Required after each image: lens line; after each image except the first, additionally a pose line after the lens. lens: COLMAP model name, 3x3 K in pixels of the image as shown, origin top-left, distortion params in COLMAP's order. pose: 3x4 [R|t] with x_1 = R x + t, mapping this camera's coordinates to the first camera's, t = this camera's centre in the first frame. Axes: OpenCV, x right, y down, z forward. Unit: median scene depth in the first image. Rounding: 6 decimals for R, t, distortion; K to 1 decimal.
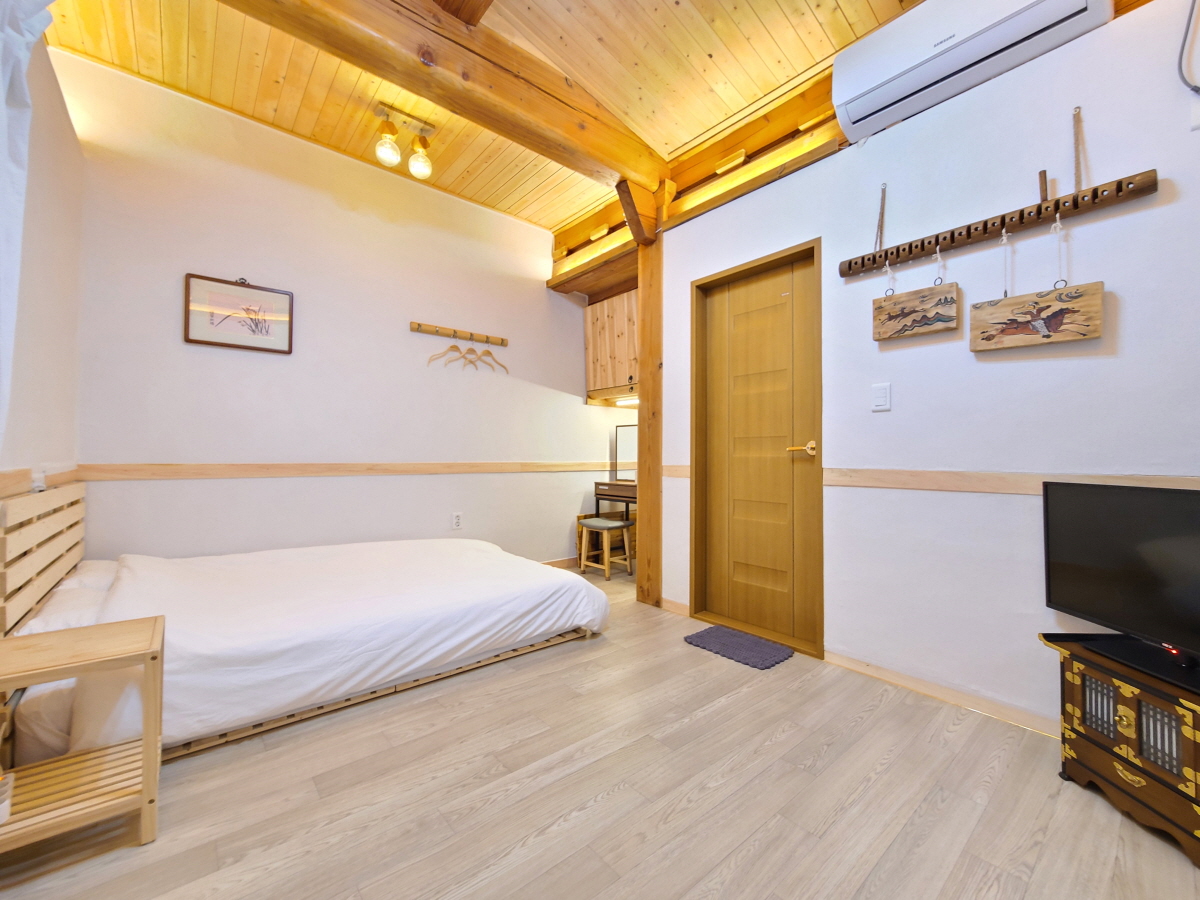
lens RADIAL K [[491.8, 0, 605.5], [0, 491.8, 451.1], [0, 0, 1]] dist [-0.001185, -0.000284]
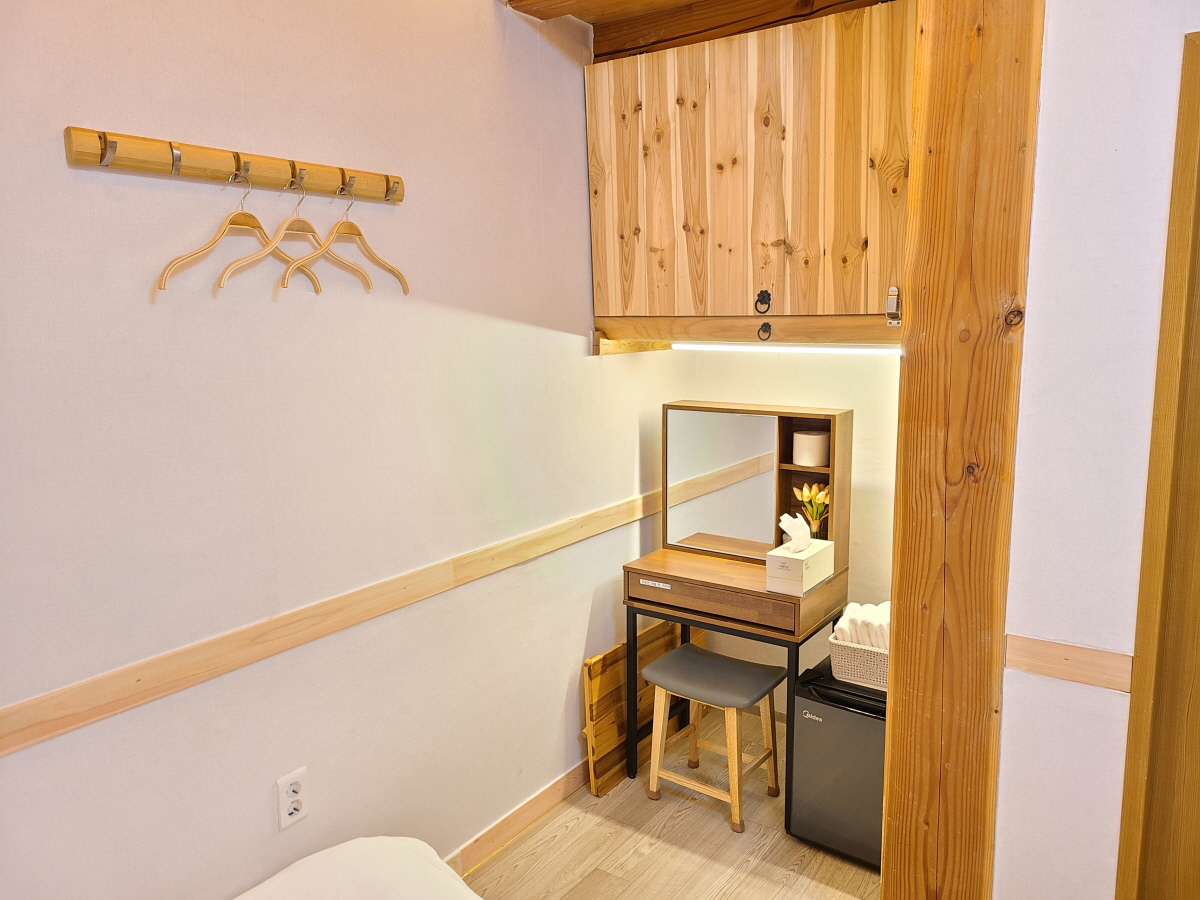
lens RADIAL K [[895.2, 0, 589.1], [0, 895.2, 453.0], [0, 0, 1]] dist [0.040675, -0.007089]
pose [[0.971308, -0.052463, 0.231968, -0.232142], [0.012503, 0.985281, 0.170484, -0.159256], [-0.237498, -0.162692, 0.957667, 0.432605]]
